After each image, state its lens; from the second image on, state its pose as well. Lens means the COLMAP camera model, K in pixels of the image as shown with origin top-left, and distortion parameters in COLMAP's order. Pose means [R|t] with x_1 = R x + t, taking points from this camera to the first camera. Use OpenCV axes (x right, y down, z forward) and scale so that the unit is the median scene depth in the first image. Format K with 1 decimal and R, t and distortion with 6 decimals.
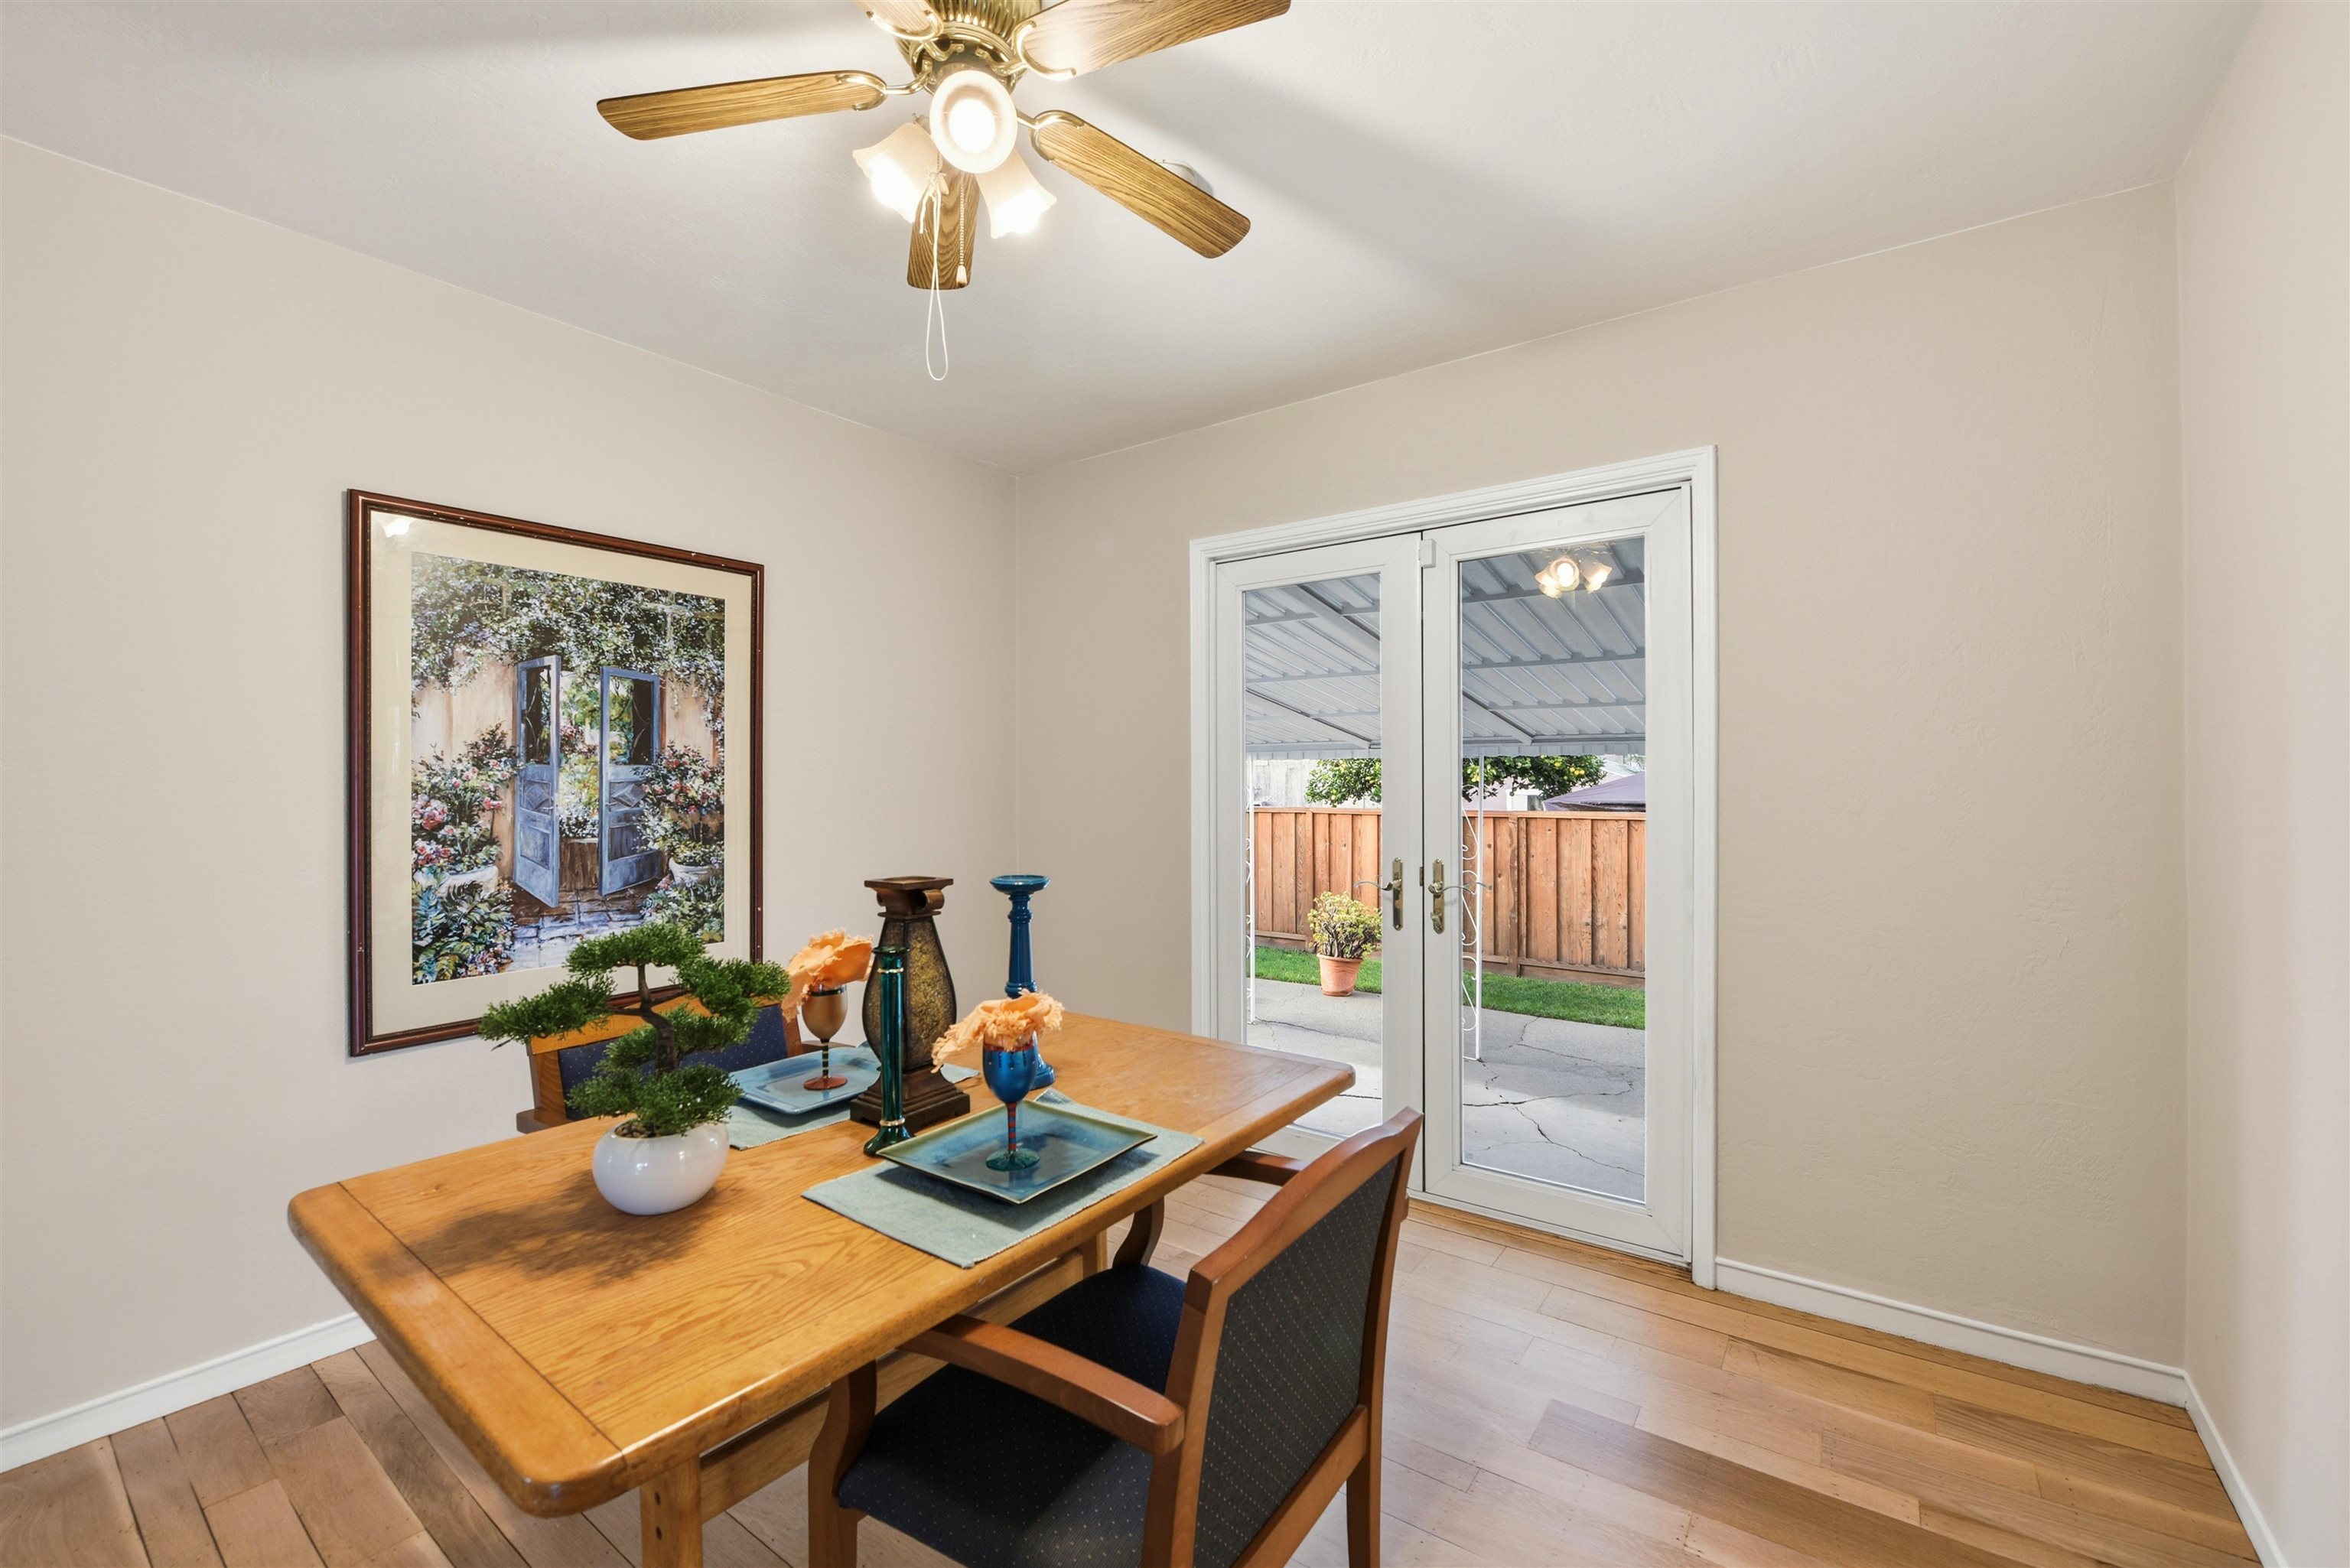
lens RADIAL K [[958.2, 0, 1175.0], [0, 958.2, 784.0], [0, 0, 1]] dist [-0.022457, -0.000128]
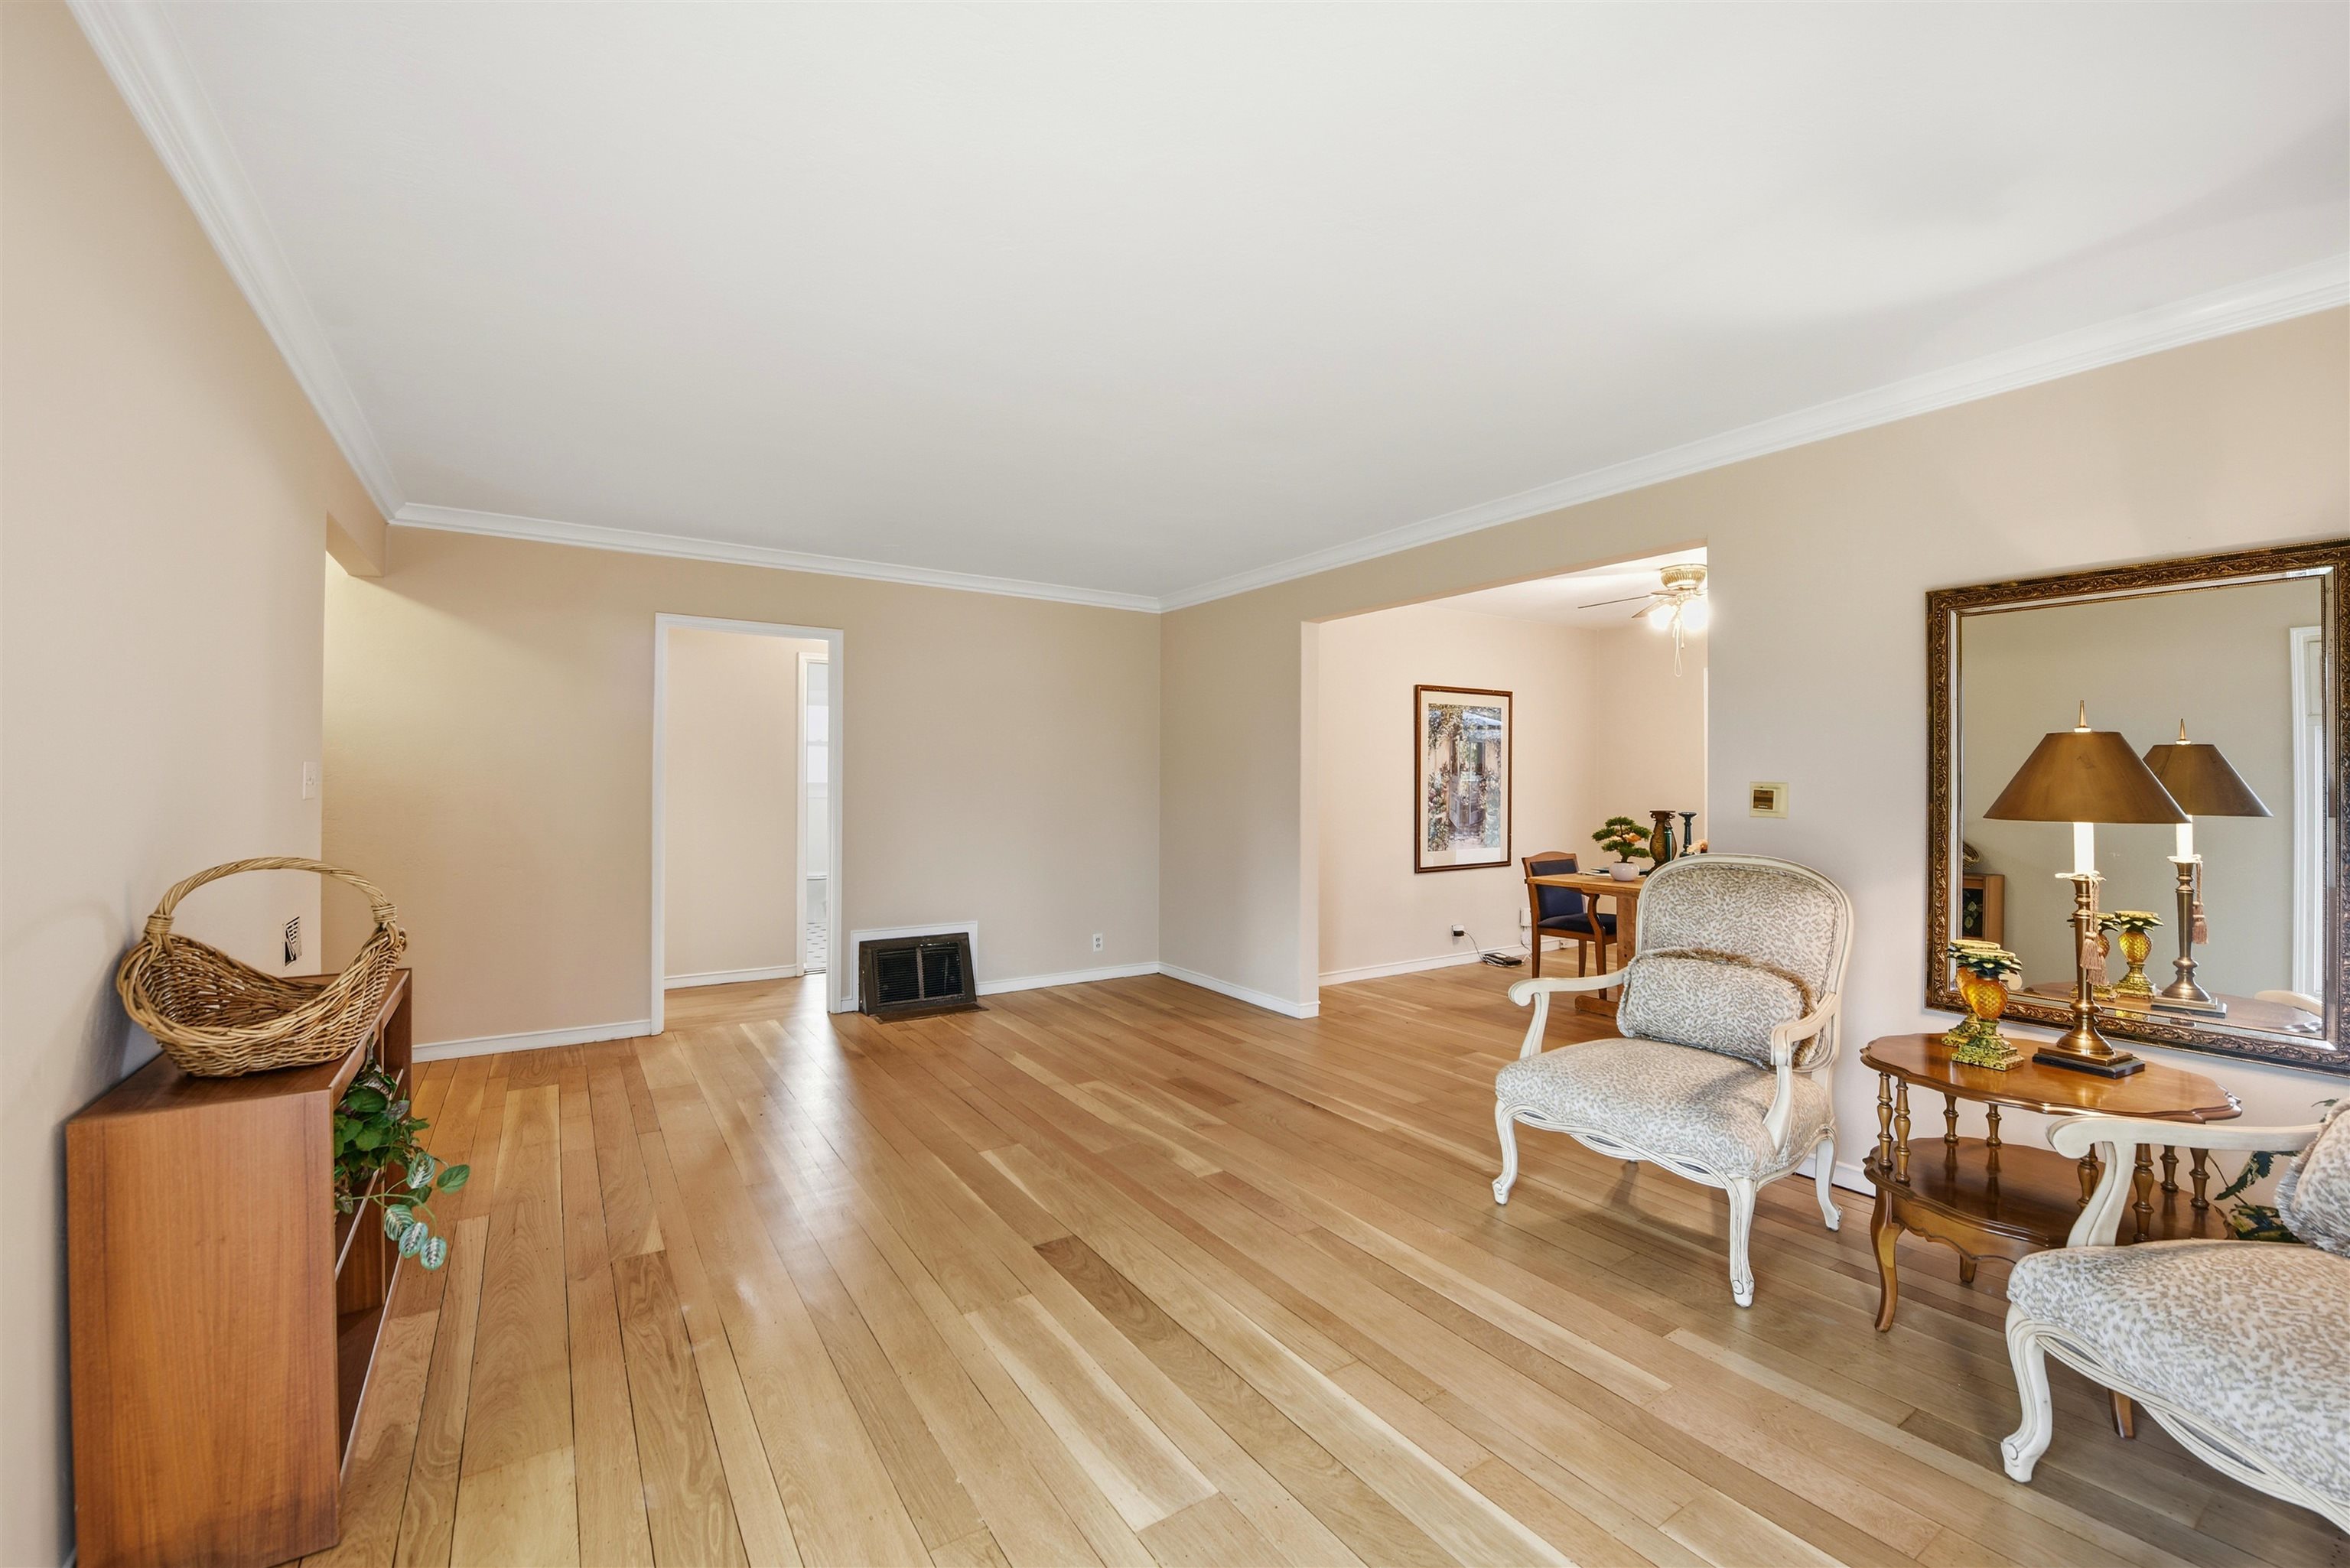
lens RADIAL K [[958.2, 0, 1175.0], [0, 958.2, 784.0], [0, 0, 1]] dist [-0.022457, -0.000128]
pose [[0.942012, 0.004387, -0.335551, -0.508865], [-0.003709, 0.999990, 0.002664, -0.000535], [0.335559, -0.001265, 0.942018, -1.872781]]
